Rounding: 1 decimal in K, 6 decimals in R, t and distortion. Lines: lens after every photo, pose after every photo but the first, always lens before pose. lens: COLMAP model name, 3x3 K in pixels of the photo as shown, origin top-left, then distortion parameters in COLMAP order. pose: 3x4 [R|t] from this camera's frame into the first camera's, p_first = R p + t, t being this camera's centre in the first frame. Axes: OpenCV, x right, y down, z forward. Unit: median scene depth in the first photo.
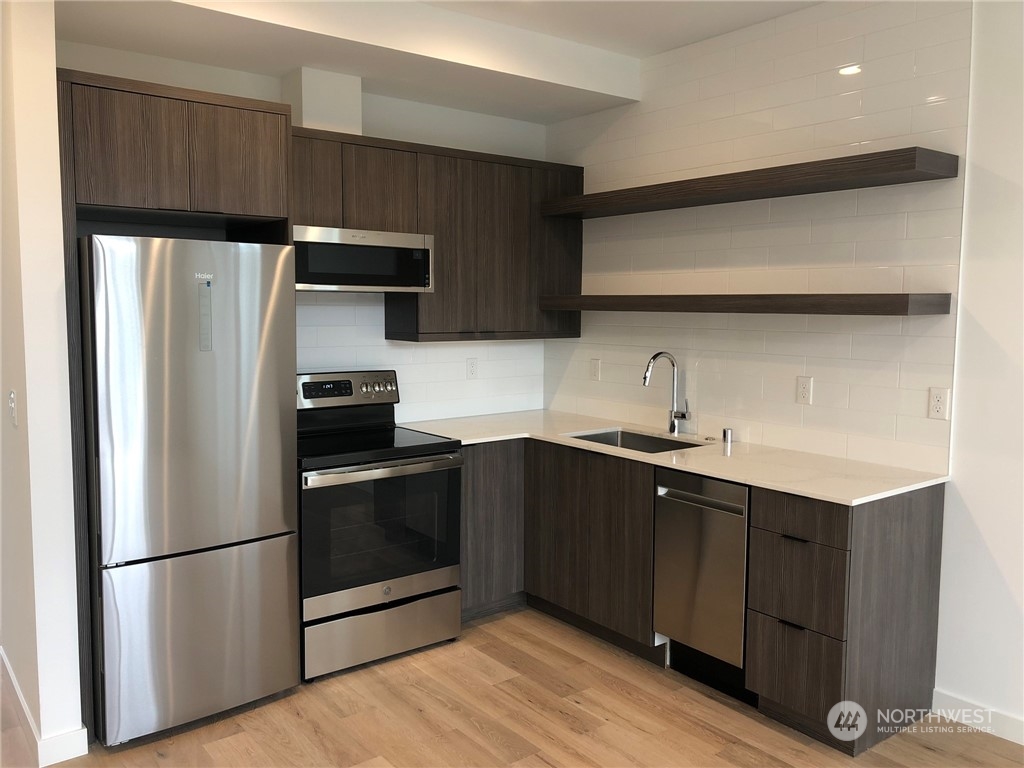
lens RADIAL K [[845.2, 0, 505.4], [0, 845.2, 381.7], [0, 0, 1]] dist [0.015013, -0.004126]
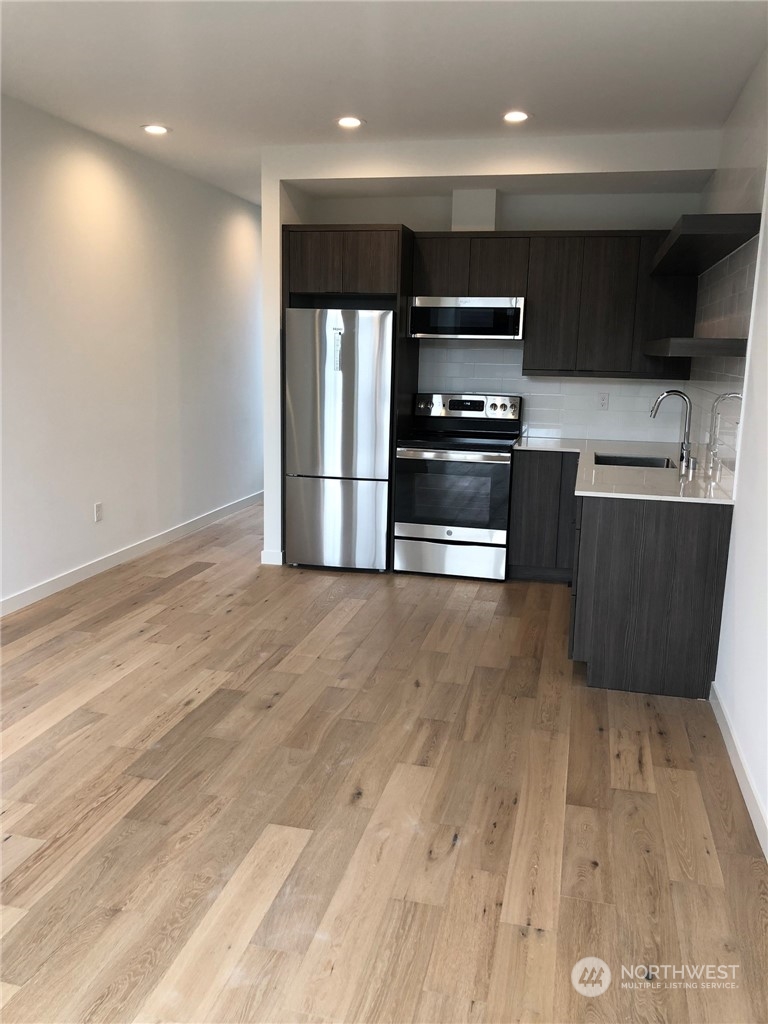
lens RADIAL K [[833.1, 0, 384.0], [0, 833.1, 512.0], [0, 0, 1]] dist [0.065880, -0.118086]
pose [[0.628707, 0.157657, -0.761493, 0.985400], [-0.091555, 0.987429, 0.128844, 0.021877], [0.772234, -0.011287, 0.635238, -0.076678]]
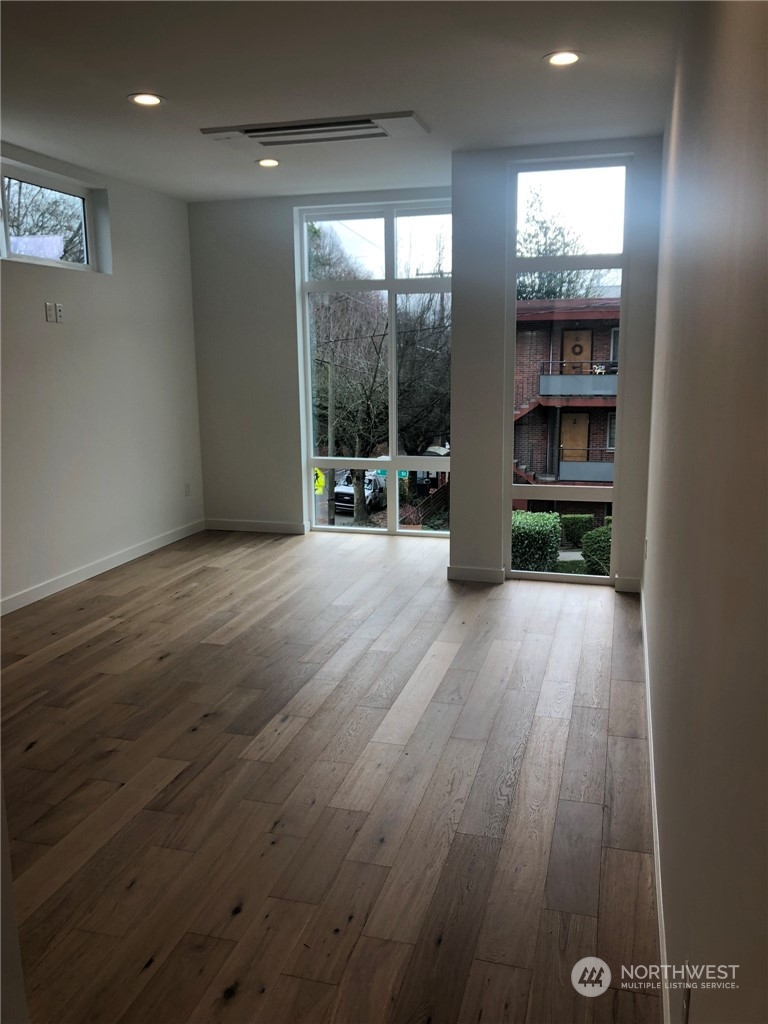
lens RADIAL K [[845.2, 0, 384.0], [0, 845.2, 512.0], [0, 0, 1]] dist [0.015013, -0.004126]
pose [[-0.598918, -0.152757, 0.786106, -0.768366], [0.079776, 0.965374, 0.248372, -0.087921], [-0.796827, 0.211466, -0.565994, 0.829063]]
